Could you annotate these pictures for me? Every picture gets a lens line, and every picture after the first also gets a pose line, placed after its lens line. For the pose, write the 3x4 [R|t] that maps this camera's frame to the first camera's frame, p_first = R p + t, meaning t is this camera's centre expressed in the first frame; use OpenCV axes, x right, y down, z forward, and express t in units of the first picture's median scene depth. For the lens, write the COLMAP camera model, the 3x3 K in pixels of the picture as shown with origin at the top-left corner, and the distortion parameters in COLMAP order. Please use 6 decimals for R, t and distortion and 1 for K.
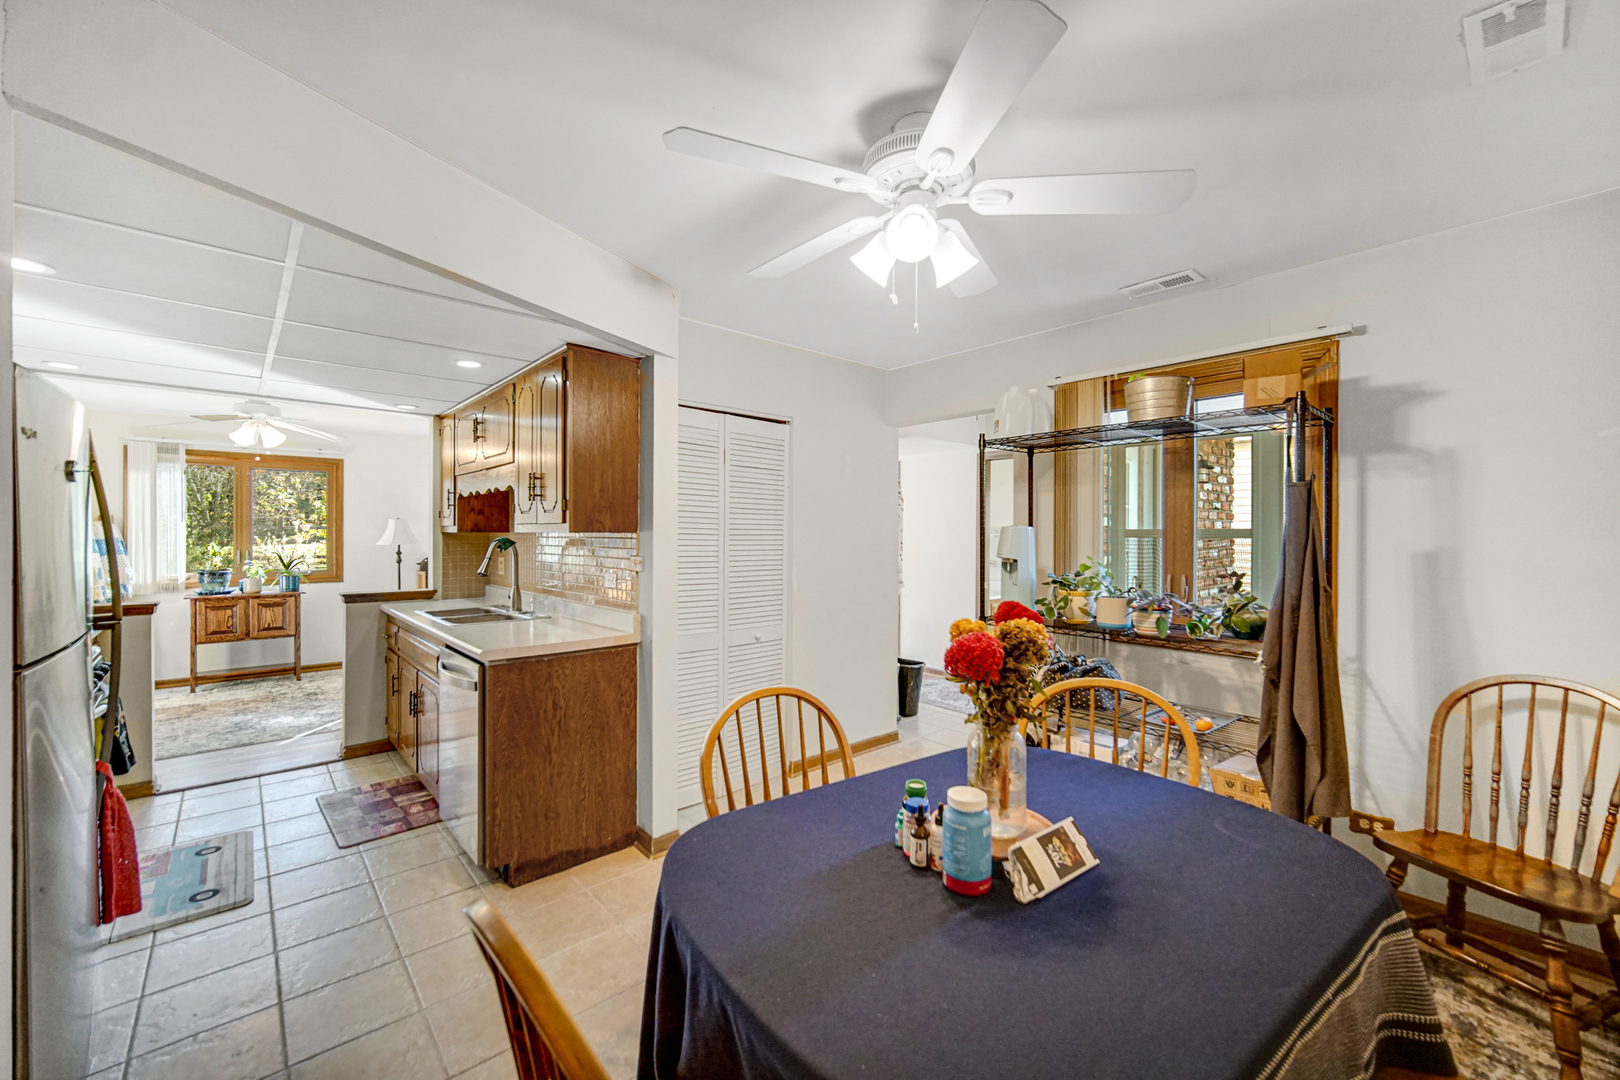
lens RADIAL K [[642.3, 0, 806.7], [0, 642.3, 535.5], [0, 0, 1]] dist [-0.004215, 0.002051]
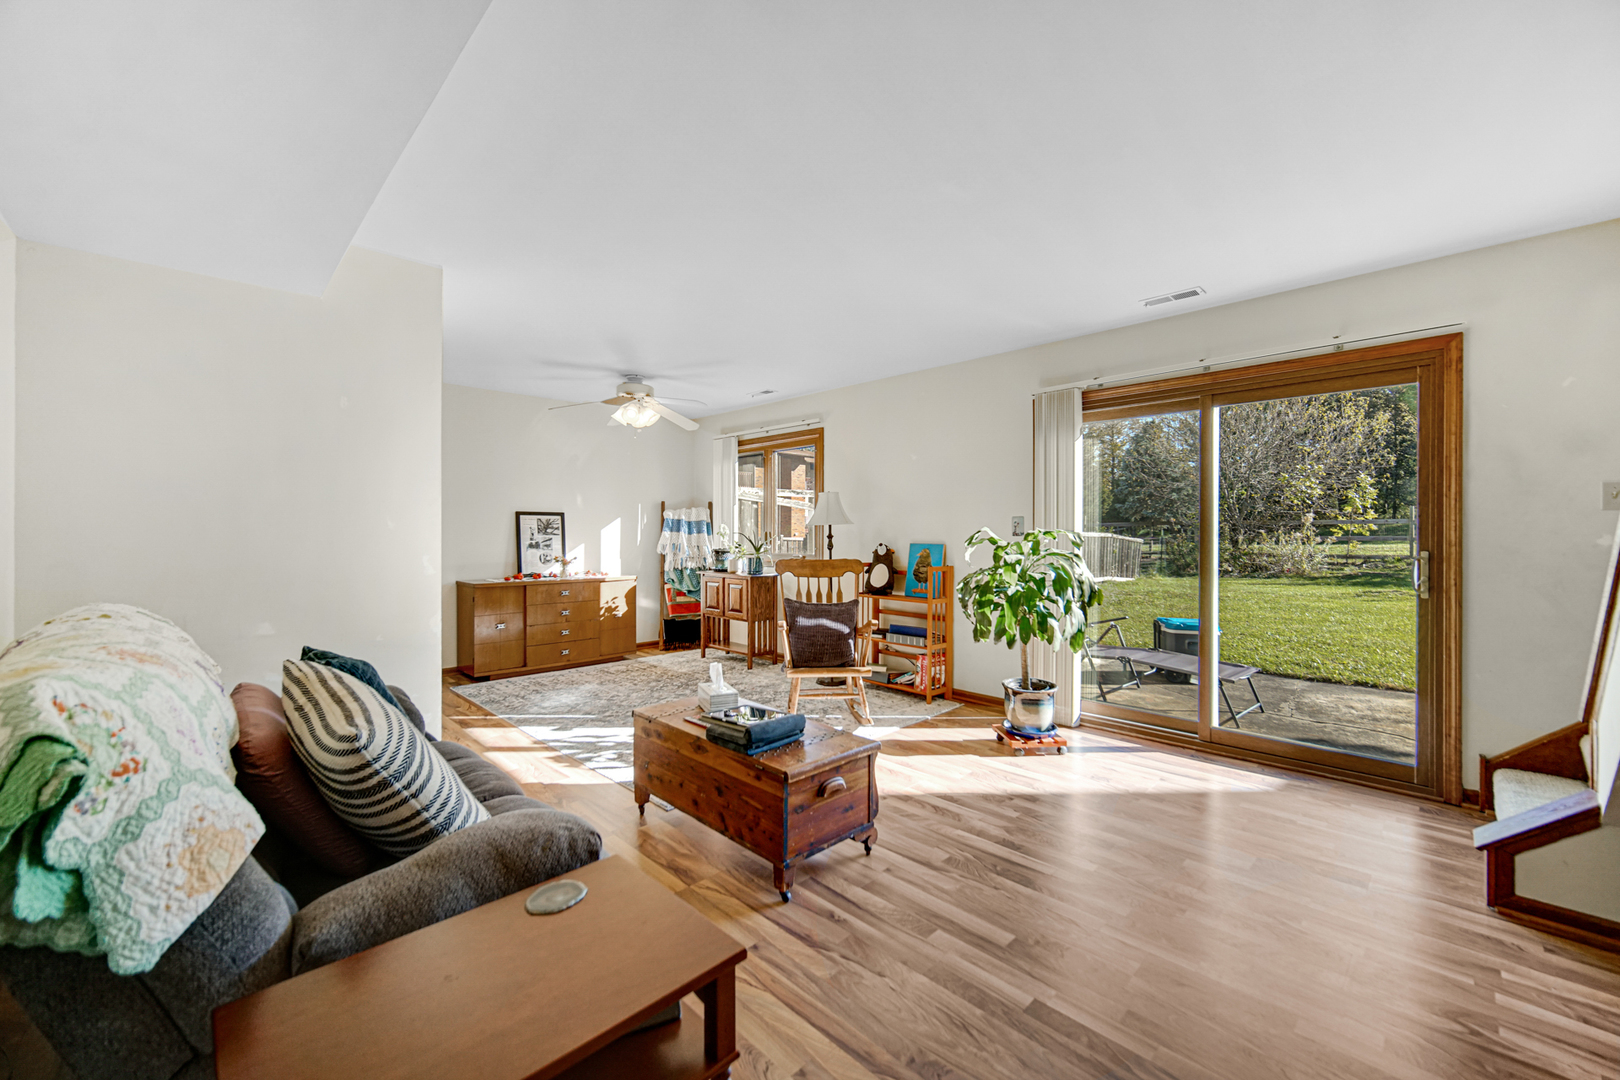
lens RADIAL K [[642.3, 0, 812.3], [0, 642.3, 533.1], [0, 0, 1]] dist [-0.004215, 0.002051]
pose [[0.054695, 0.001006, -0.998503, 0.241712], [-0.001136, 0.999999, 0.000946, 0.038346], [0.998502, 0.001082, 0.054696, 1.601343]]
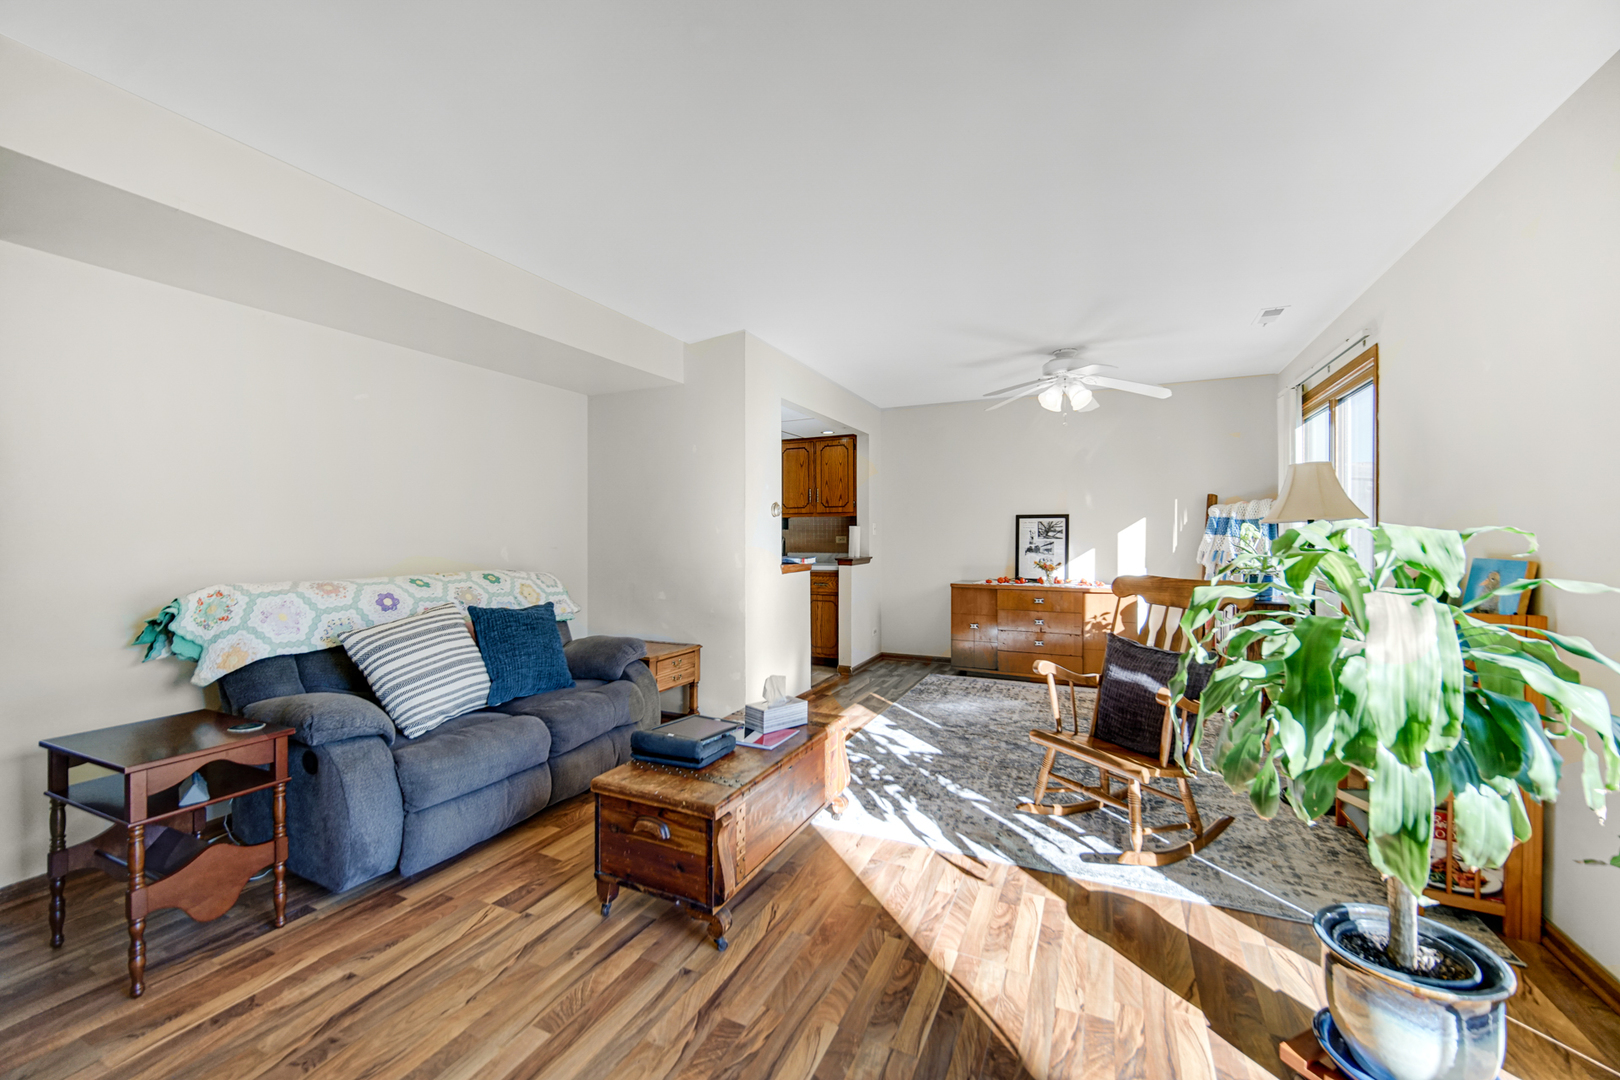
lens RADIAL K [[642.3, 0, 805.4], [0, 642.3, 540.9], [0, 0, 1]] dist [-0.004215, 0.002051]
pose [[-0.918484, 0.003458, -0.395444, -0.251948], [0.000869, 0.999977, 0.006725, 0.039940], [0.395458, 0.005833, -0.918466, 2.164597]]
